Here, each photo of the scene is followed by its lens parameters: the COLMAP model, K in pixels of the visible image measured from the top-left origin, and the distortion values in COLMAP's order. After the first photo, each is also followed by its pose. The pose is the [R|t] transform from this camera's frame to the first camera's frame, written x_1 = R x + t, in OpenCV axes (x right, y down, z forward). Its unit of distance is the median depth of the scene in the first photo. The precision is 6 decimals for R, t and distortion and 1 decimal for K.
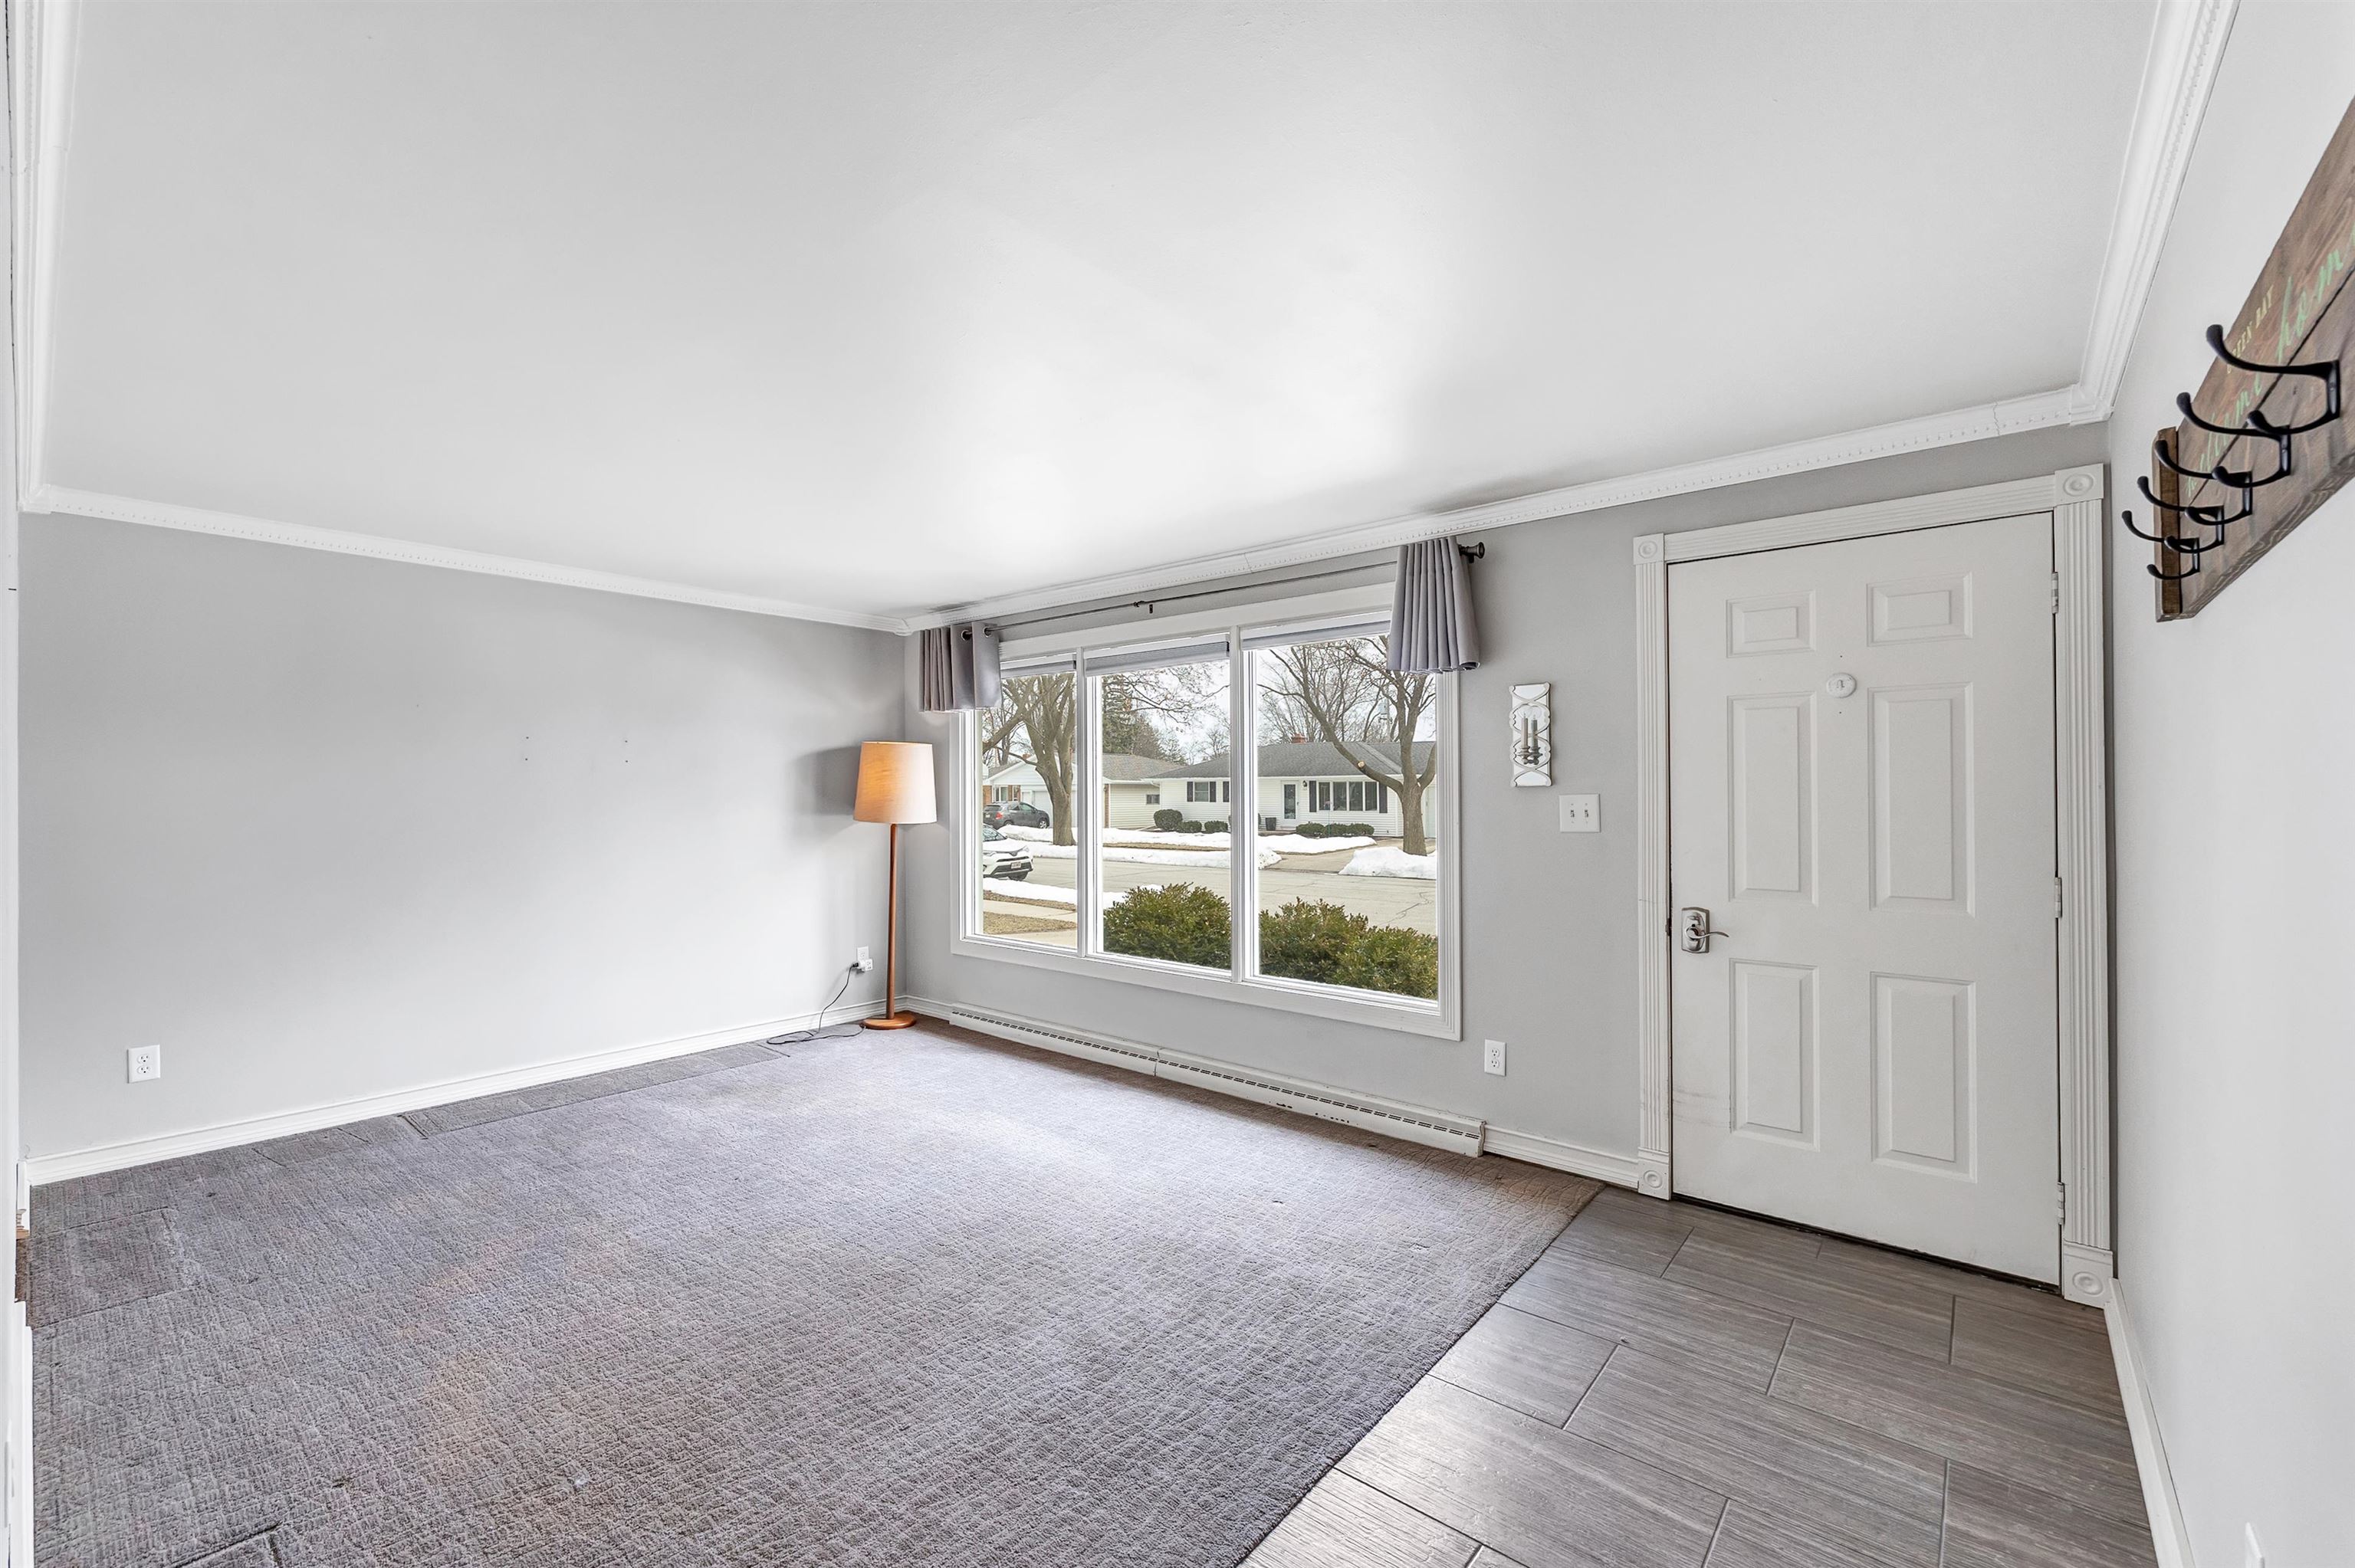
lens RADIAL K [[952.9, 0, 1164.5], [0, 952.9, 797.9], [0, 0, 1]] dist [-0.000276, 0.000274]
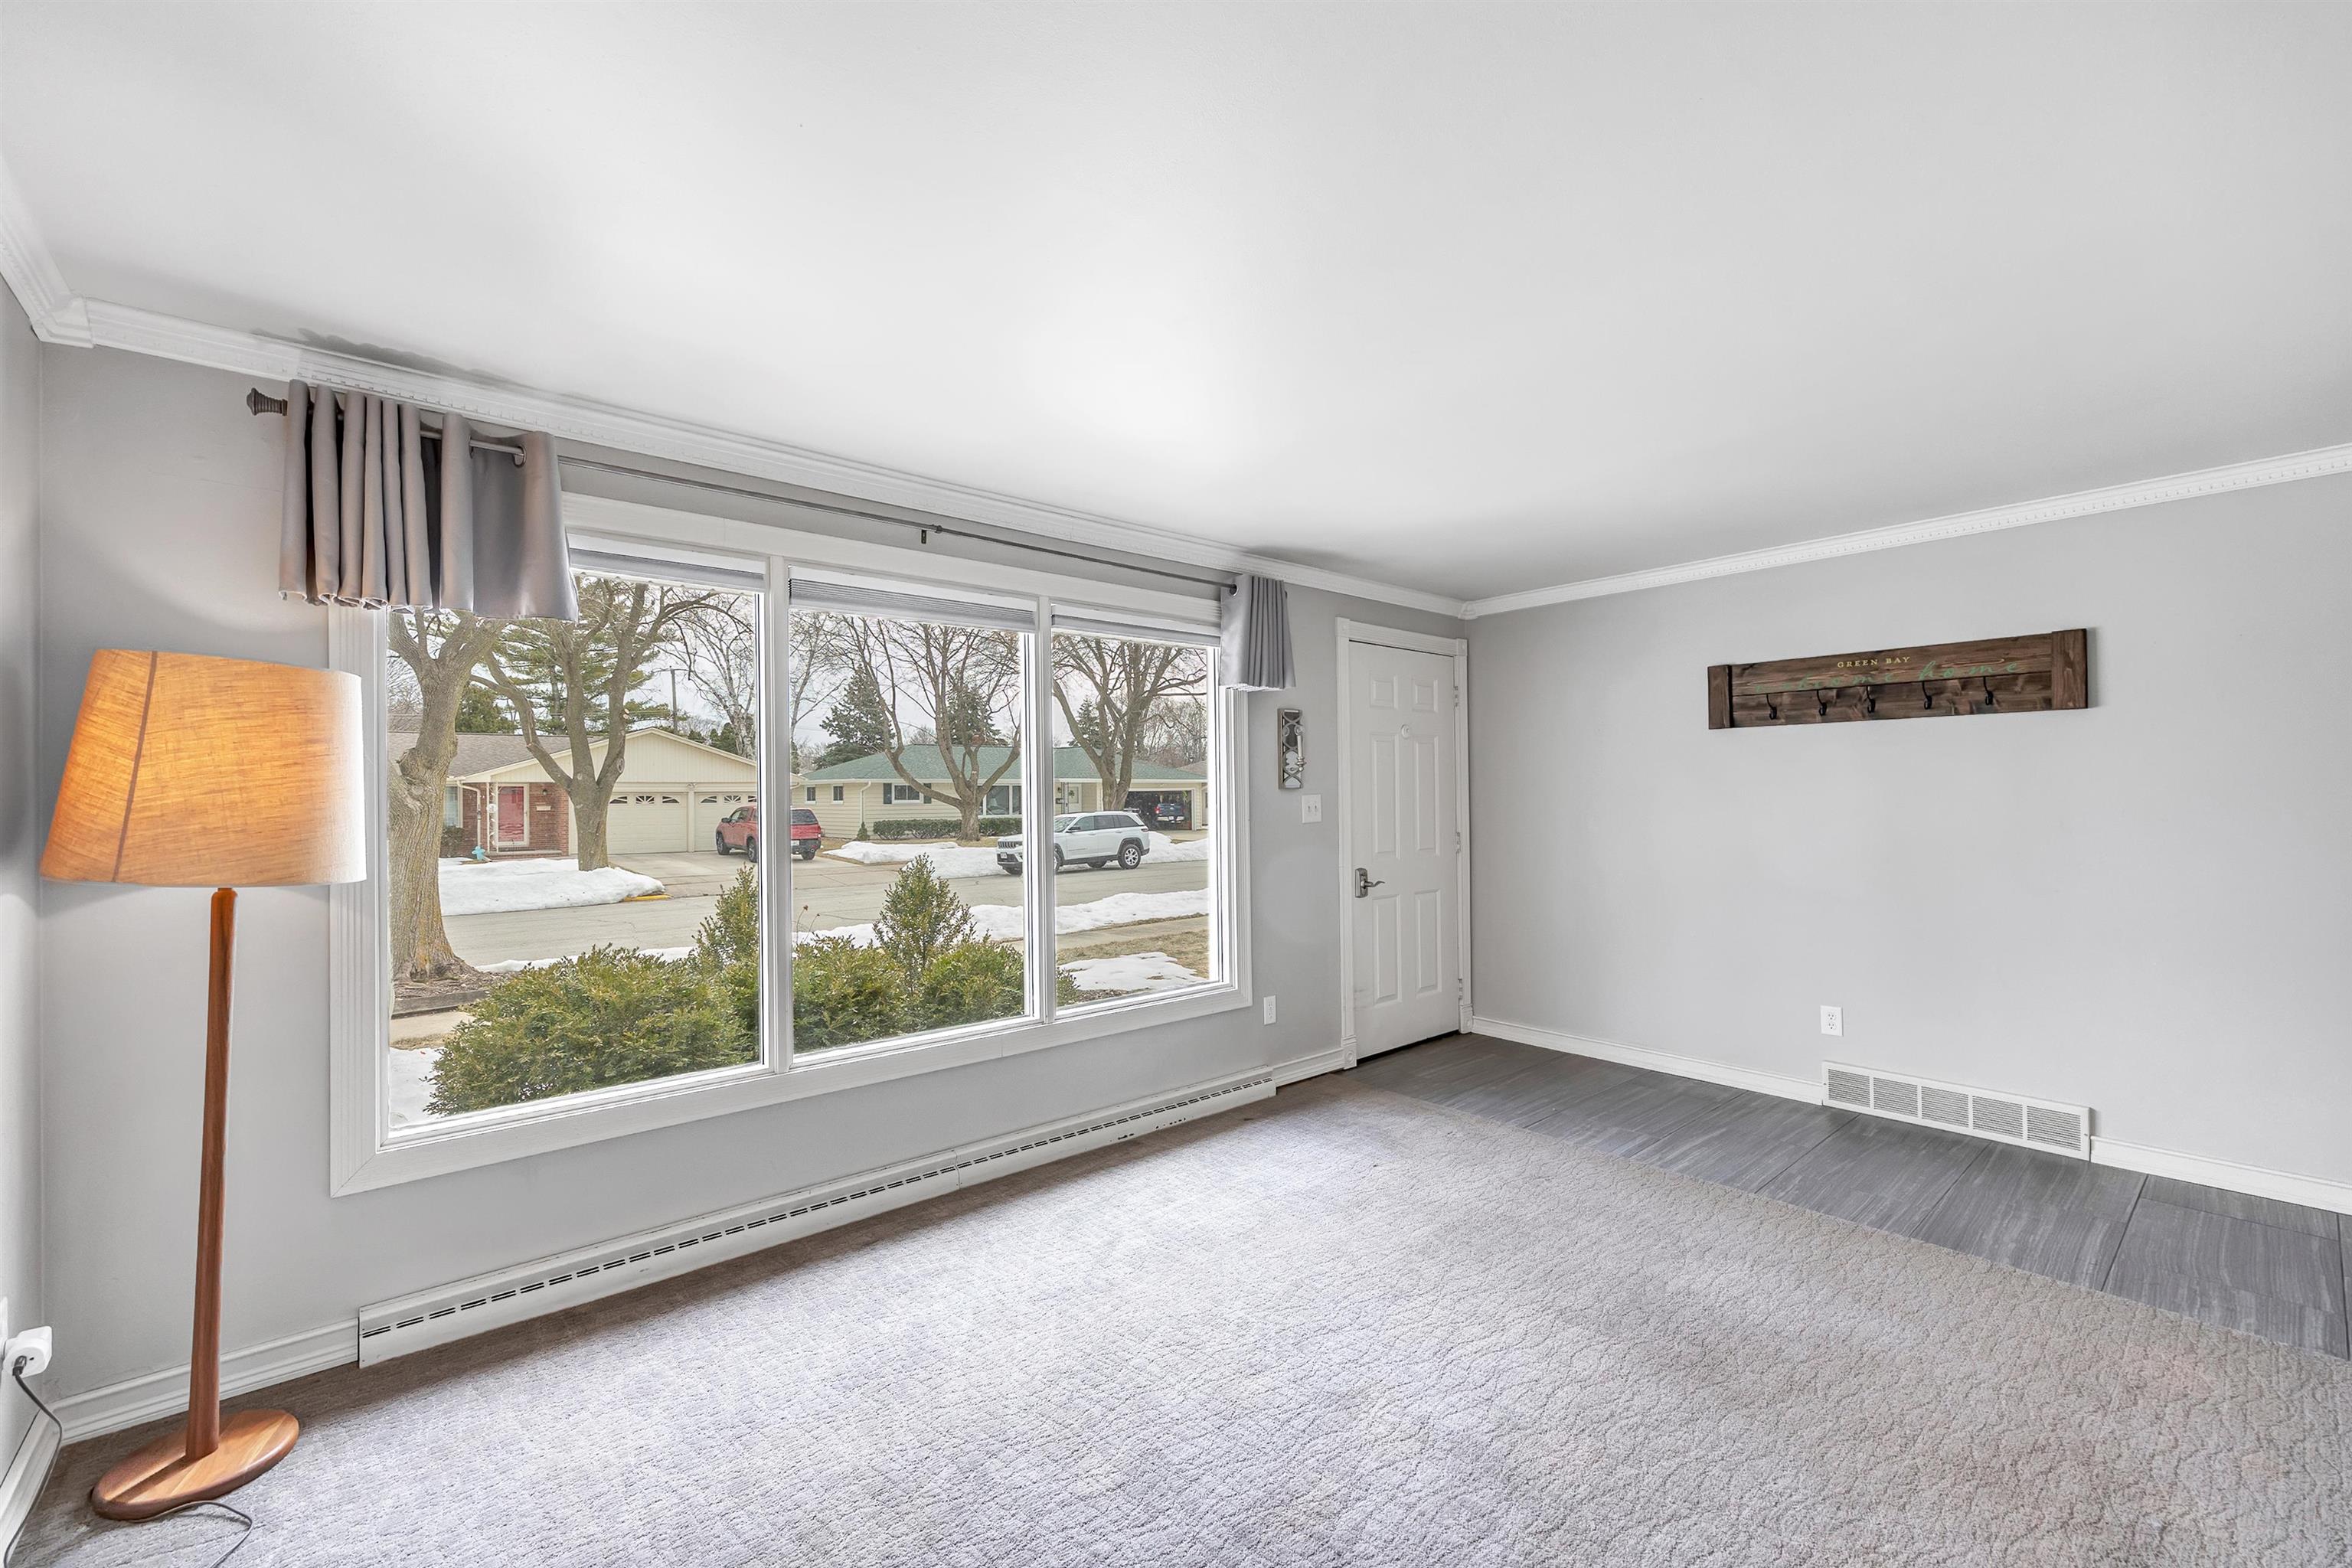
lens RADIAL K [[951.8, 0, 1163.0], [0, 951.8, 797.9], [0, 0, 1]] dist [-0.000276, 0.000274]
pose [[0.180259, -0.006057, 0.983600, -0.703118], [0.015712, 0.999871, 0.003278, -0.004802], [-0.983494, 0.014864, 0.180331, 0.729229]]
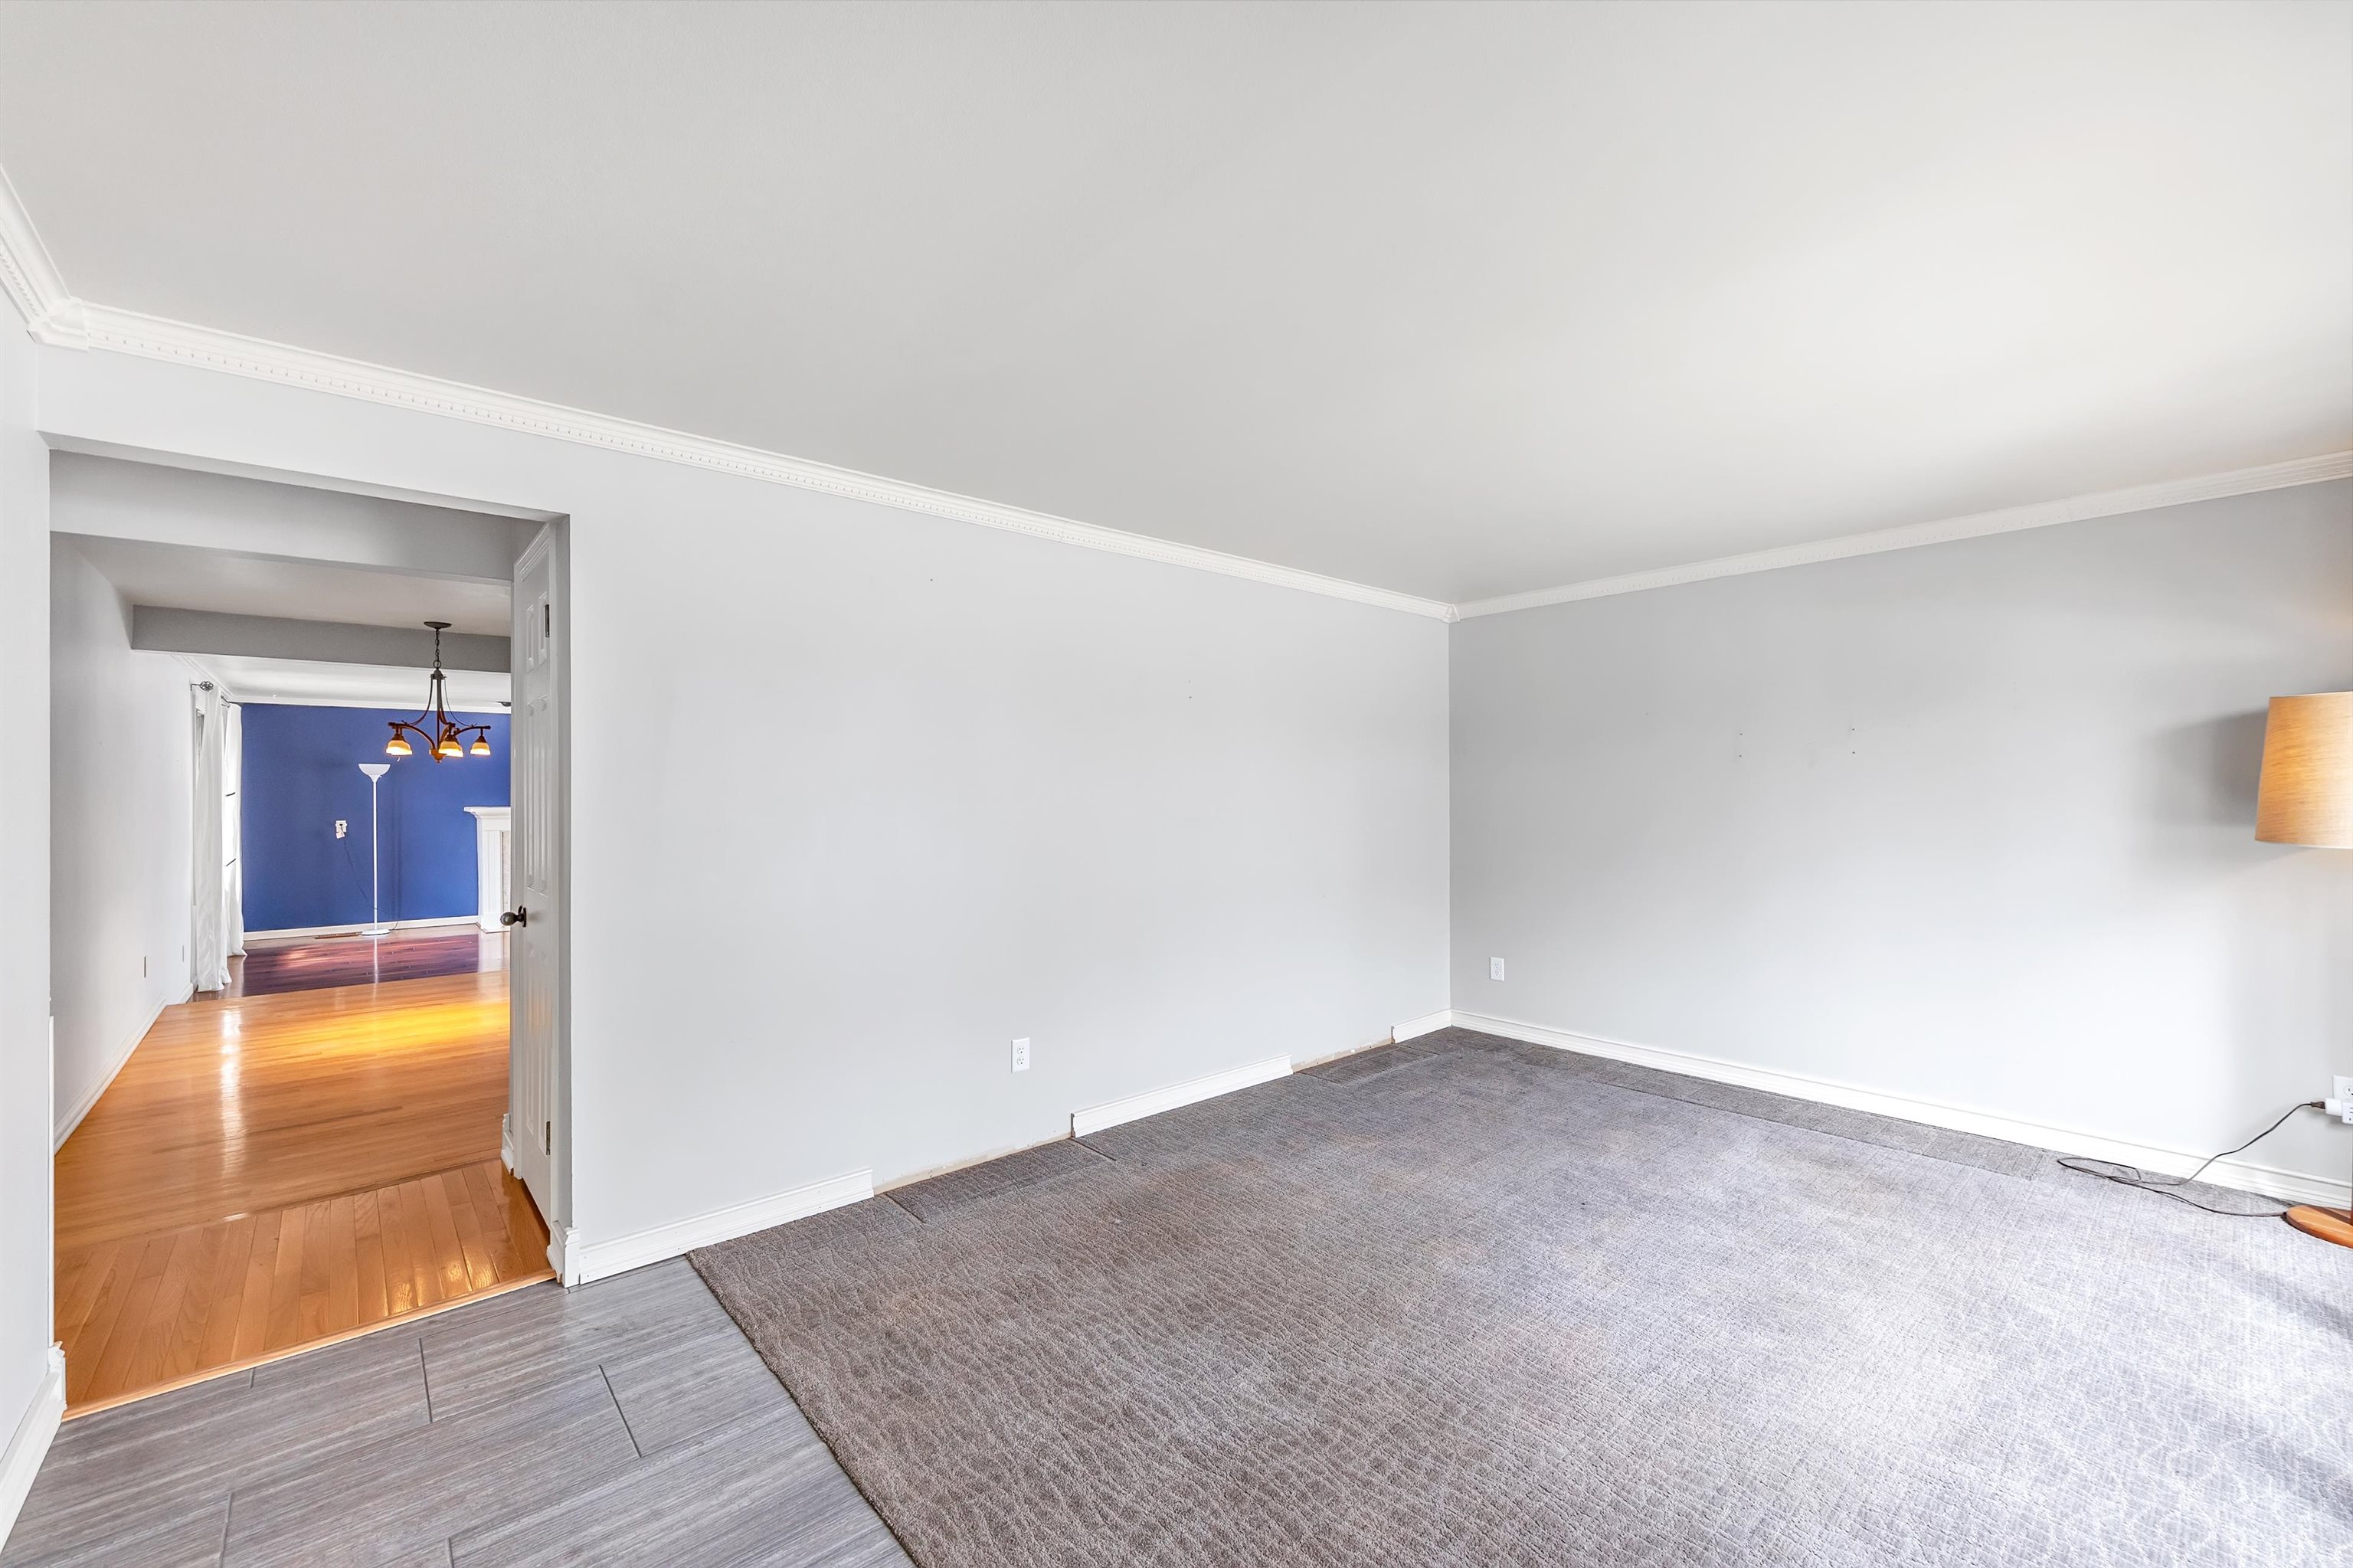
lens RADIAL K [[941.0, 0, 1163.7], [0, 941.0, 788.6], [0, 0, 1]] dist [0.001563, -0.000015]
pose [[-0.145628, -0.005289, -0.989325, 0.391910], [-0.003743, 0.999981, -0.004795, 0.000643], [0.989332, 0.003005, -0.145645, 0.548048]]
